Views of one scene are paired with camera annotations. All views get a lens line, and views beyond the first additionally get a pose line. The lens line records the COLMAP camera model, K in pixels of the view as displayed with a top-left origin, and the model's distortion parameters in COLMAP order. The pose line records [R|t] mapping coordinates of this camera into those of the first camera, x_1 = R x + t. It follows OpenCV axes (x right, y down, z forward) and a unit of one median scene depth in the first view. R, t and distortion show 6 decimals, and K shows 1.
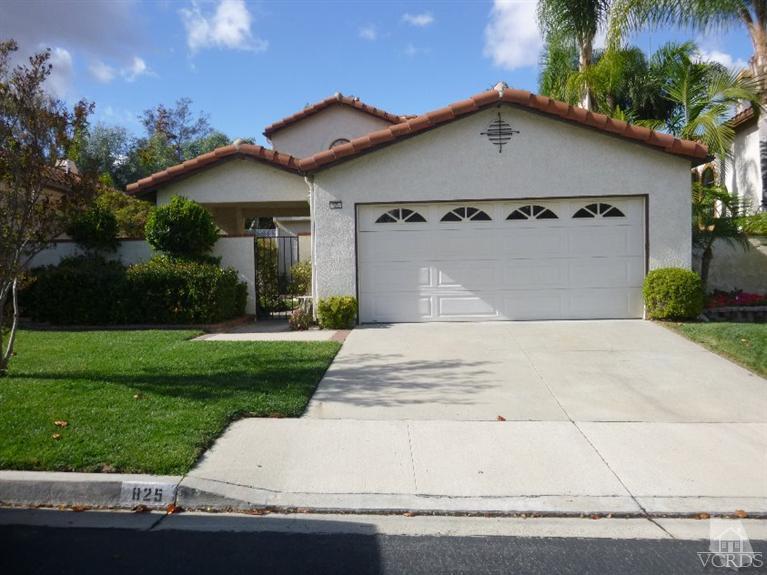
lens RADIAL K [[559.8, 0, 383.5], [0, 559.8, 287.5], [0, 0, 1]] dist [0.001450, -0.002275]
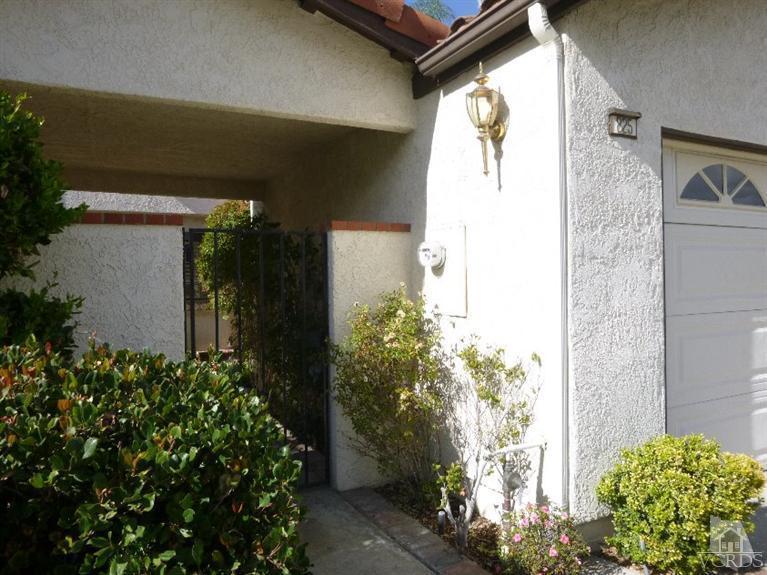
lens RADIAL K [[559.8, 0, 383.5], [0, 559.8, 287.5], [0, 0, 1]] dist [0.001450, -0.002275]
pose [[0.844226, -0.001771, 0.535985, -0.346811], [0.021106, 0.999329, -0.029942, -0.056949], [-0.535572, 0.036590, 0.843697, 0.824917]]
